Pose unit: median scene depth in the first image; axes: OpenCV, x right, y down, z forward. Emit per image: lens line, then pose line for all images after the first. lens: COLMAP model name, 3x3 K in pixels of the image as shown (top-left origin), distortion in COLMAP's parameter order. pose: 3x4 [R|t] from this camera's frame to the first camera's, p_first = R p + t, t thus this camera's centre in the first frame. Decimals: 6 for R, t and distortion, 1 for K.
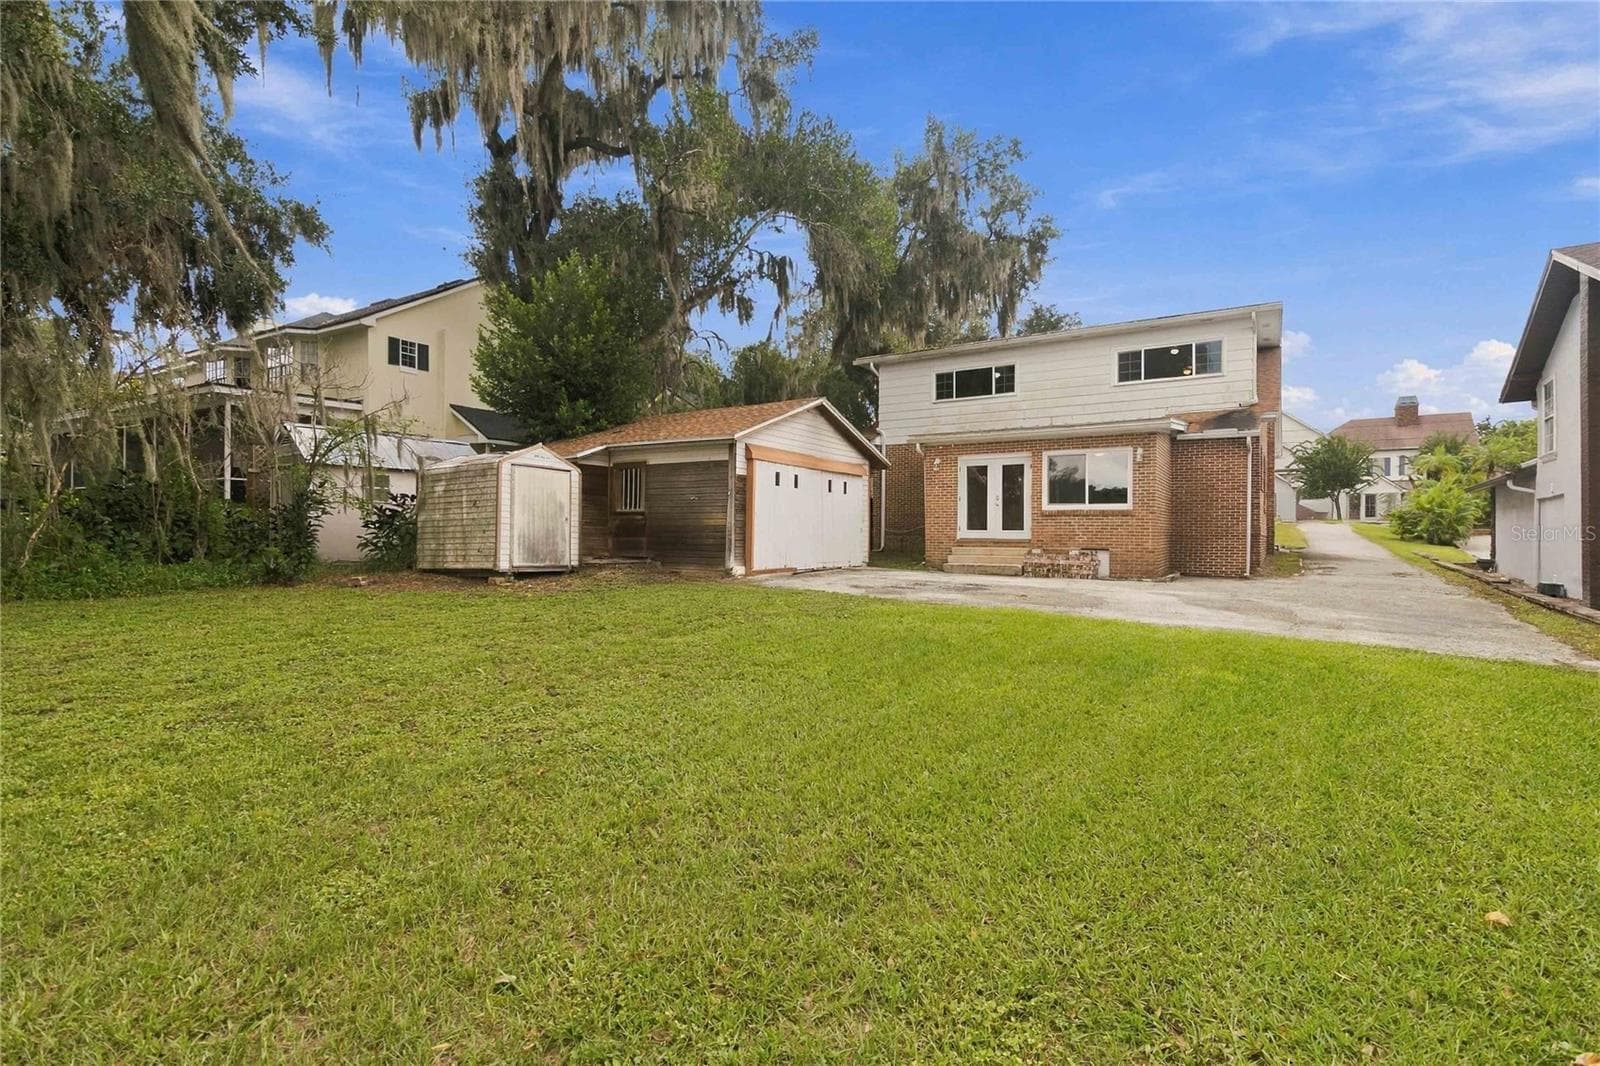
lens RADIAL K [[734.2, 0, 800.0], [0, 734.2, 533.0], [0, 0, 1]] dist [-0.000701, -0.000059]
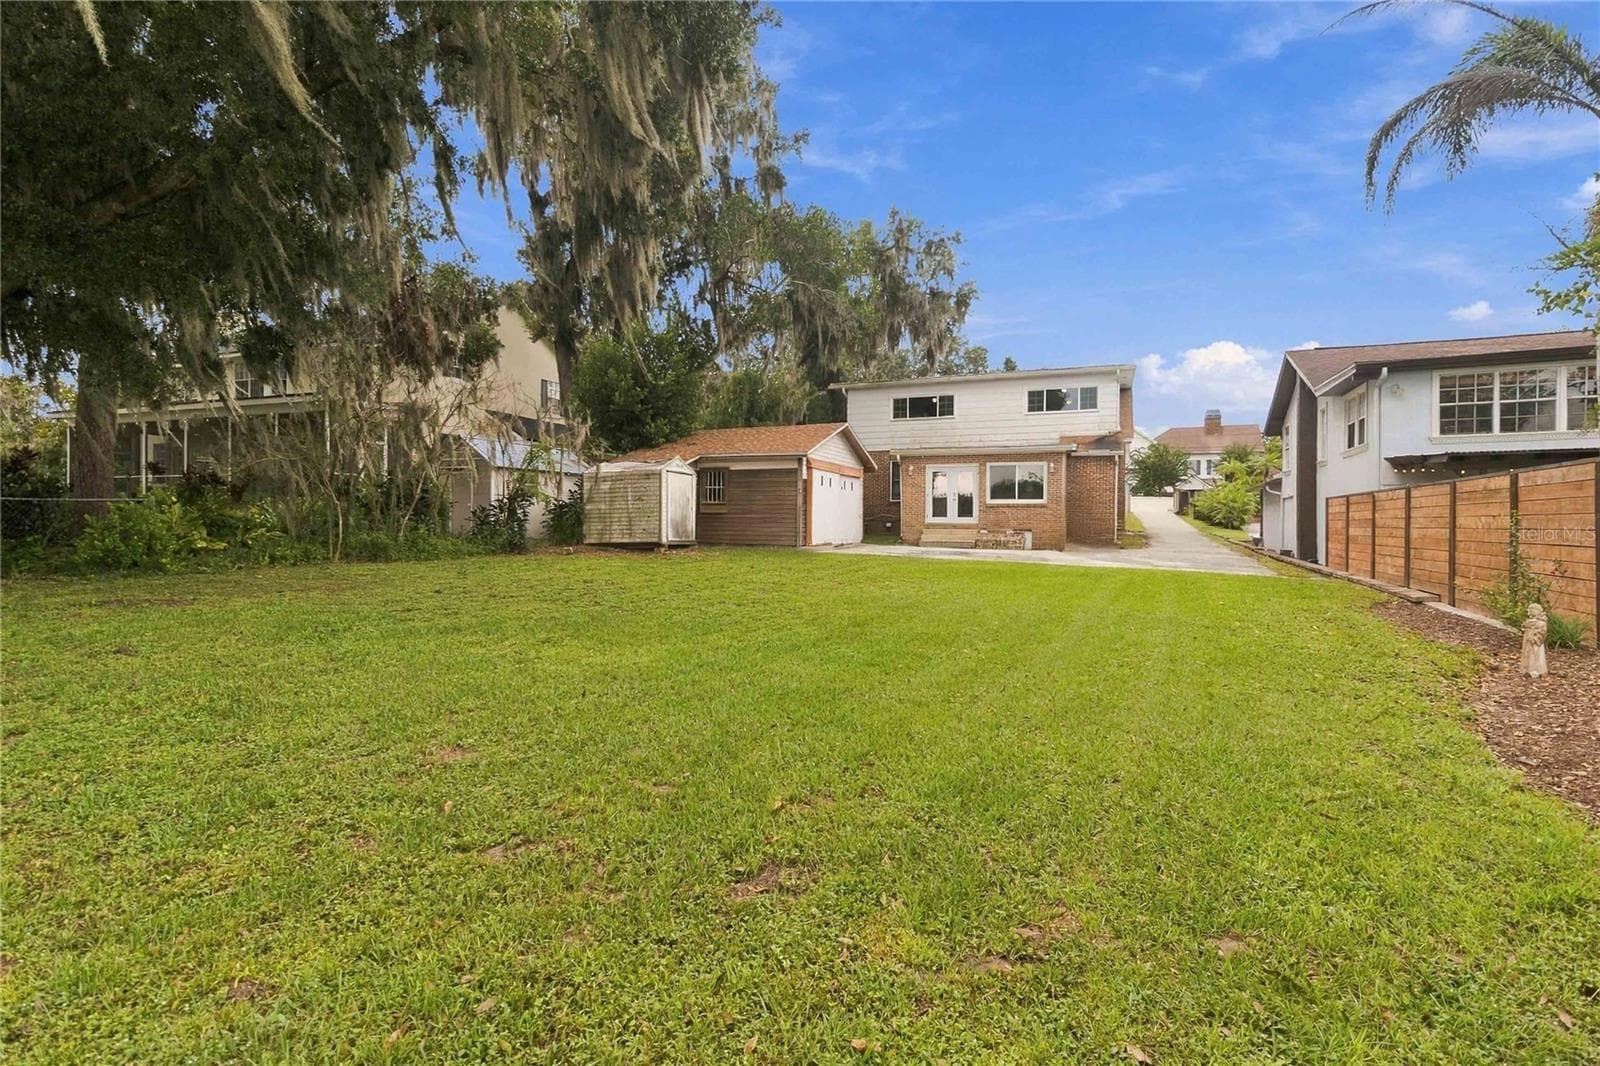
lens RADIAL K [[739.6, 0, 790.7], [0, 739.6, 527.6], [0, 0, 1]] dist [-0.000287, -0.000033]
pose [[0.985334, -0.000011, 0.170636, -0.277594], [-0.001372, 0.999967, 0.007992, 0.005027], [-0.170630, -0.008109, 0.985302, -0.345888]]
